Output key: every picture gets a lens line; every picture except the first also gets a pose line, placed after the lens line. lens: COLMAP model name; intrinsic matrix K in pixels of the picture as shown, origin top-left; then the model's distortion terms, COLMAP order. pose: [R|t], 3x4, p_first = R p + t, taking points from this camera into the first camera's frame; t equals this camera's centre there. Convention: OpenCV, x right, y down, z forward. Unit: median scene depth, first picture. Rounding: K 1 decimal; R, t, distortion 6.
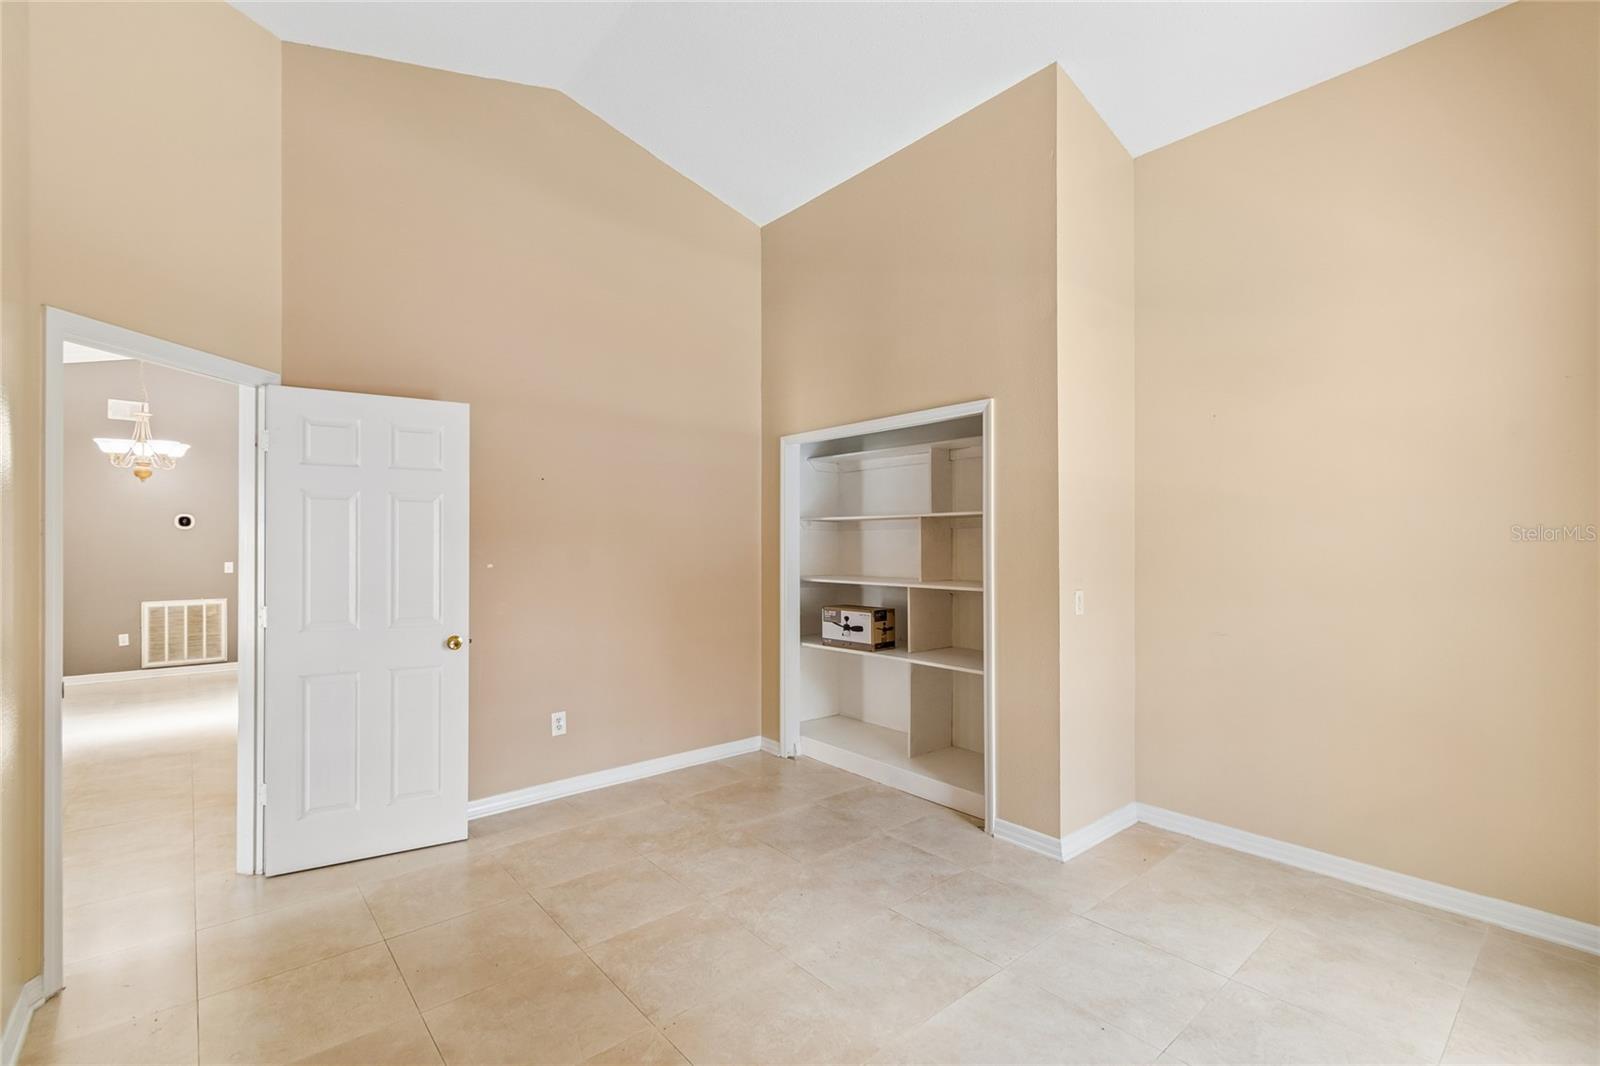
lens RADIAL K [[715.4, 0, 802.2], [0, 715.4, 539.3], [0, 0, 1]] dist [0.002415, -0.001666]
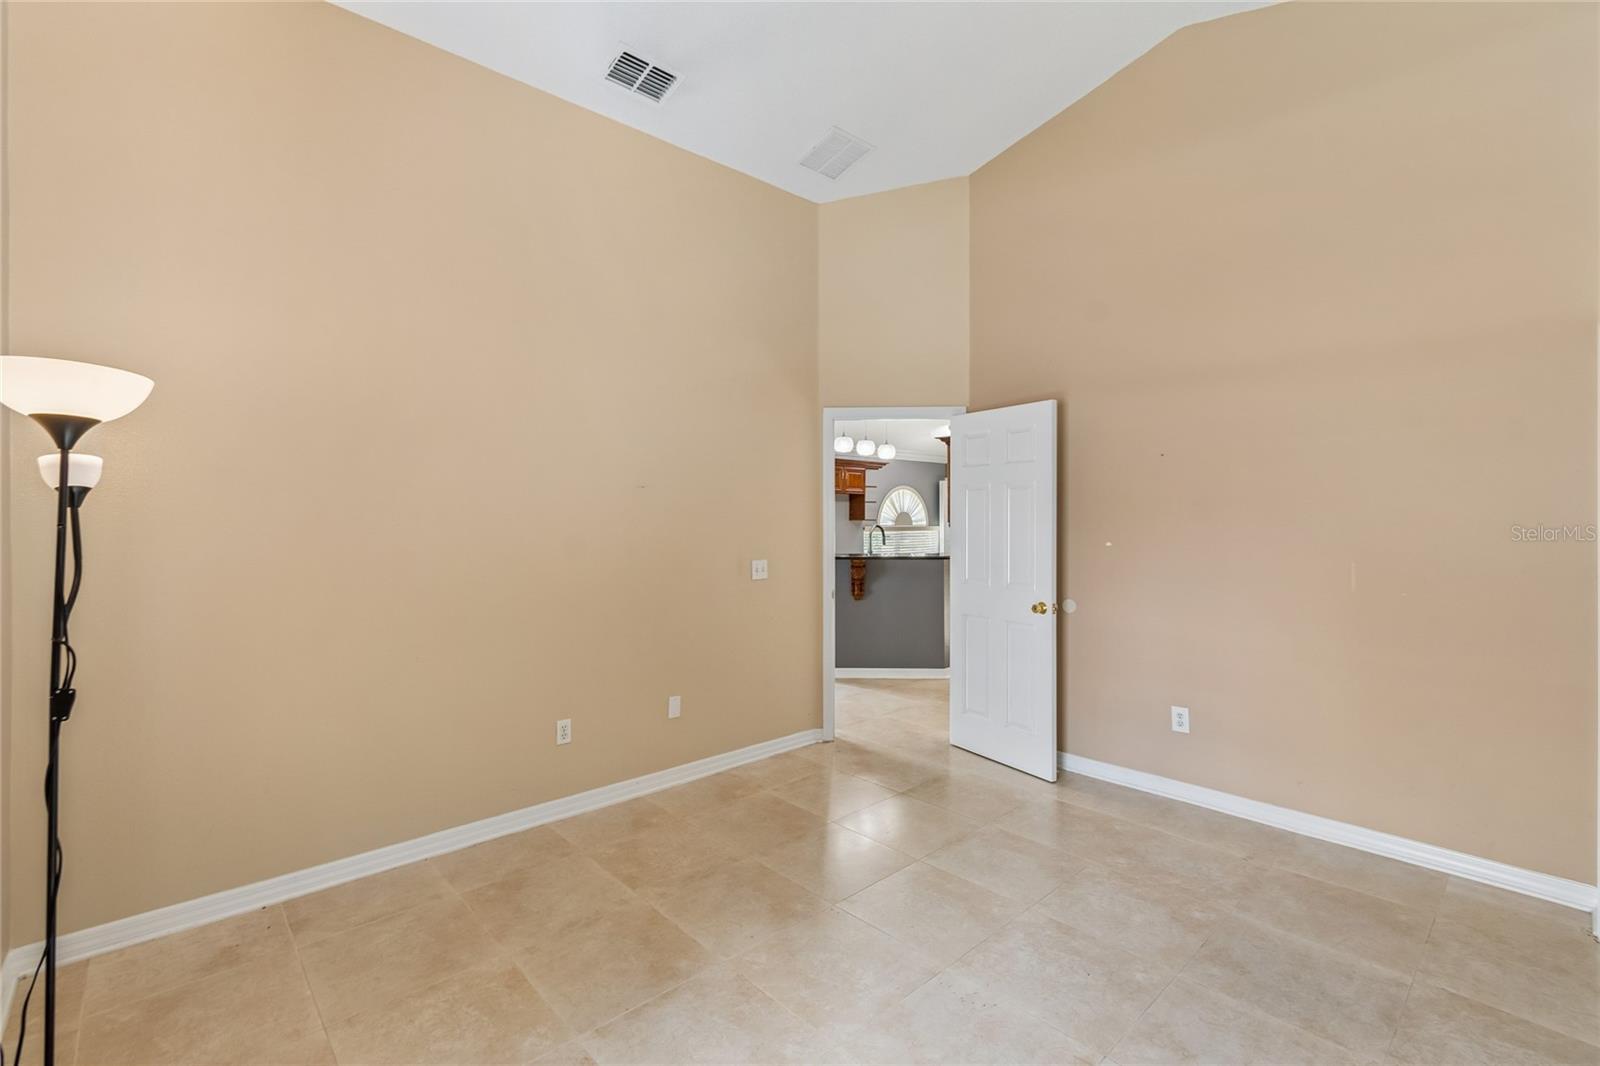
lens RADIAL K [[715.4, 0, 786.3], [0, 715.4, 517.2], [0, 0, 1]] dist [0.002415, -0.001666]
pose [[0.016762, 0.000861, -0.999859, 0.499842], [0.005361, 0.999985, 0.000951, -0.005350], [0.999845, -0.005377, 0.016758, 0.421135]]
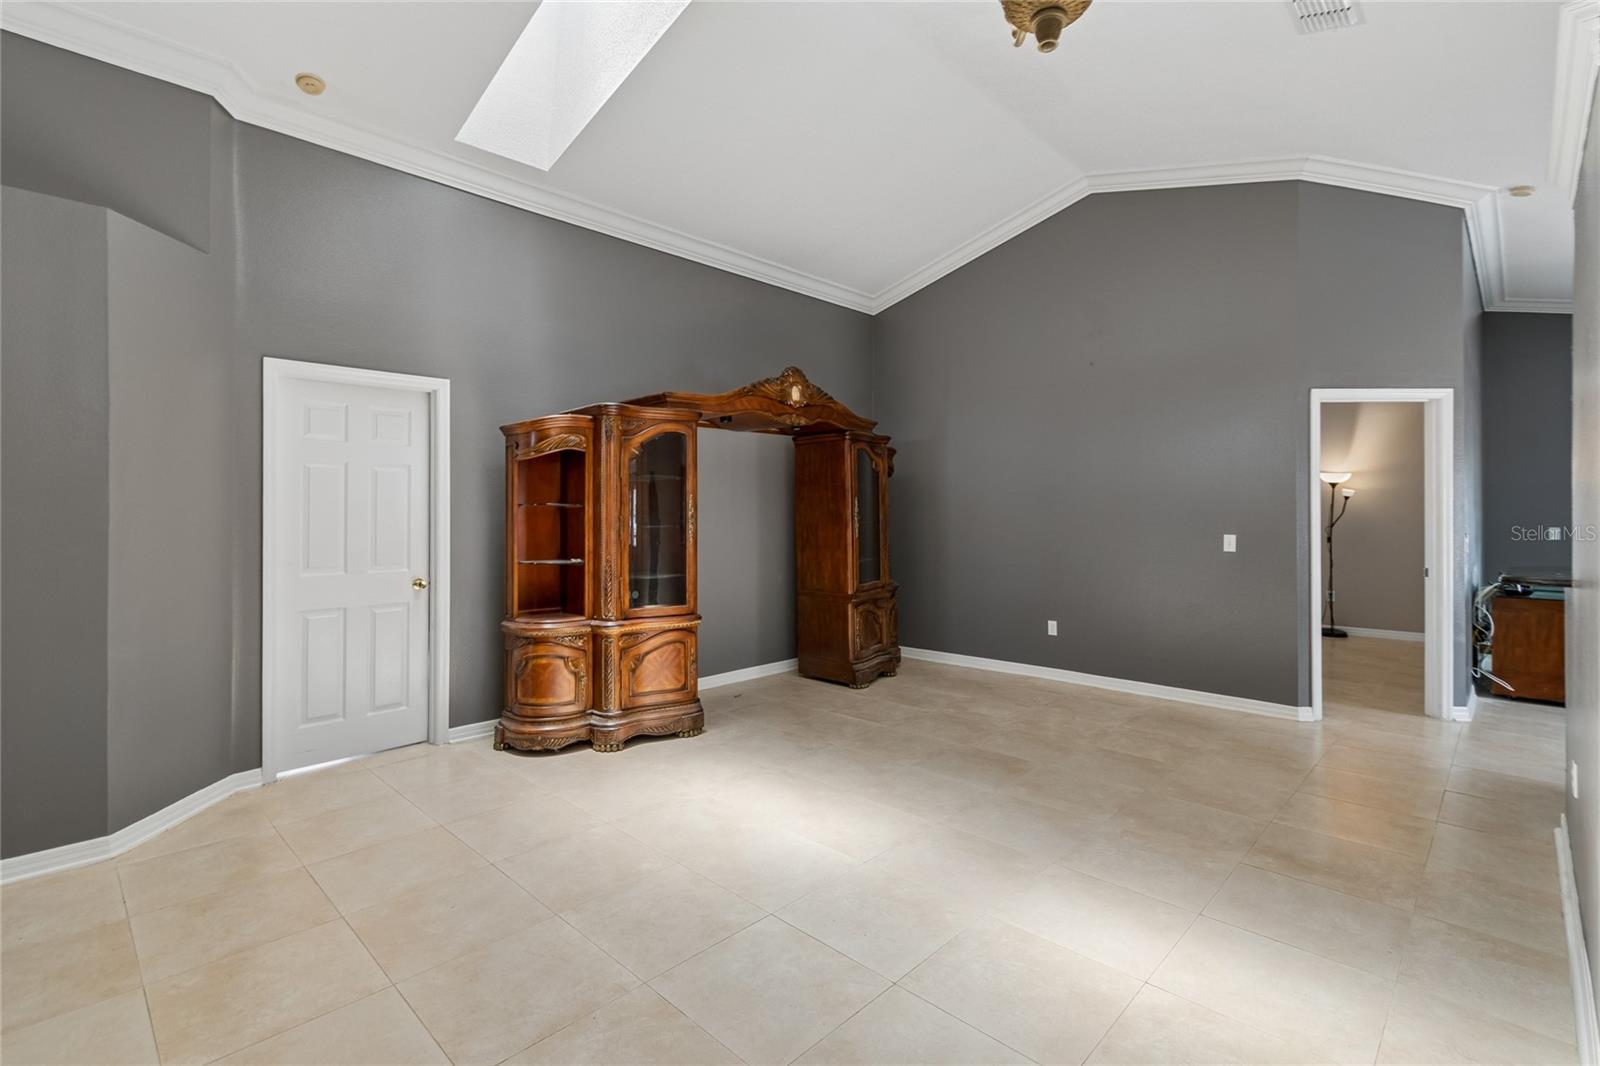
lens RADIAL K [[715.4, 0, 780.4], [0, 715.4, 514.8], [0, 0, 1]] dist [0.002415, -0.001666]
pose [[-0.063748, -0.005017, 0.997953, -1.510217], [-0.002831, 0.999984, 0.004847, 0.017811], [-0.997962, -0.002517, -0.063762, 1.516254]]
